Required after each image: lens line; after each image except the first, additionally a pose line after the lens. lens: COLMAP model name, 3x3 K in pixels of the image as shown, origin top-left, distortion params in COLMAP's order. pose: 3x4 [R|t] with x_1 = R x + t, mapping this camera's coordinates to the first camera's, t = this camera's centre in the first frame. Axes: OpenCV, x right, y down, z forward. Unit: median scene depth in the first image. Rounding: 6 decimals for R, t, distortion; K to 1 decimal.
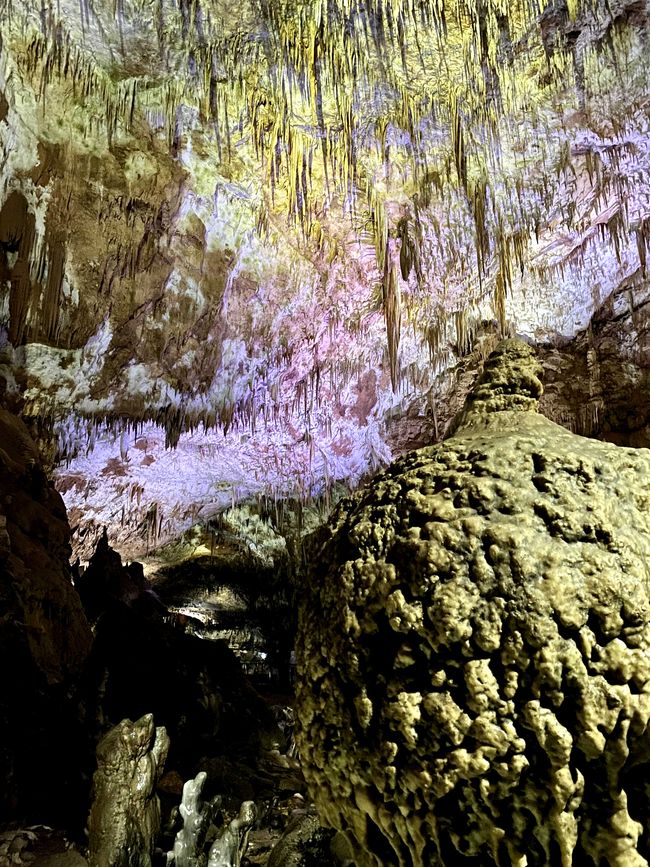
lens RADIAL K [[646.0, 0, 317.5], [0, 646.0, 432.1], [0, 0, 1]] dist [0.048095, -0.045440]
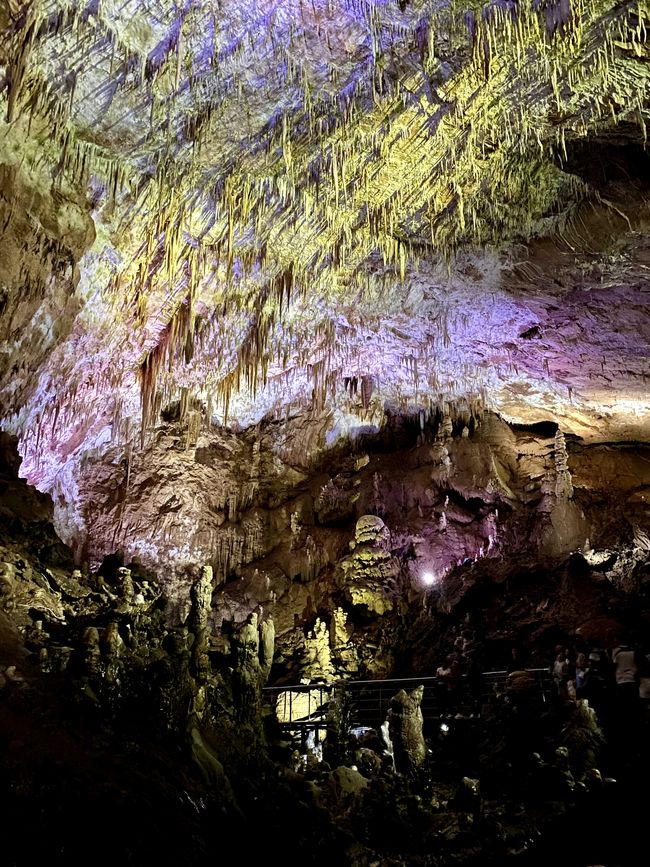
lens RADIAL K [[659.8, 0, 325.0], [0, 659.8, 433.5], [0, 0, 1]] dist [0.100471, -0.248652]
pose [[0.714637, 0.230171, 0.660542, -0.489111], [-0.197948, 0.972257, -0.124632, -0.007985], [-0.670903, -0.041686, 0.740373, -0.078807]]
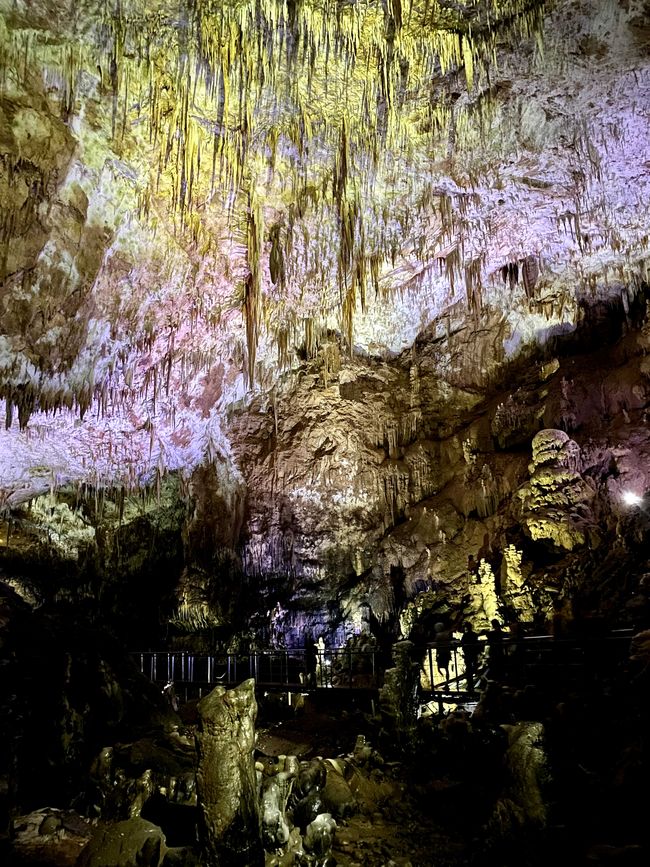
lens RADIAL K [[646.0, 0, 317.5], [0, 646.0, 432.1], [0, 0, 1]] dist [0.048095, -0.045440]
pose [[0.945949, 0.066545, 0.317414, -0.121069], [-0.069904, 0.997553, -0.000810, 0.001058], [-0.316691, -0.021422, 0.948287, -0.018883]]
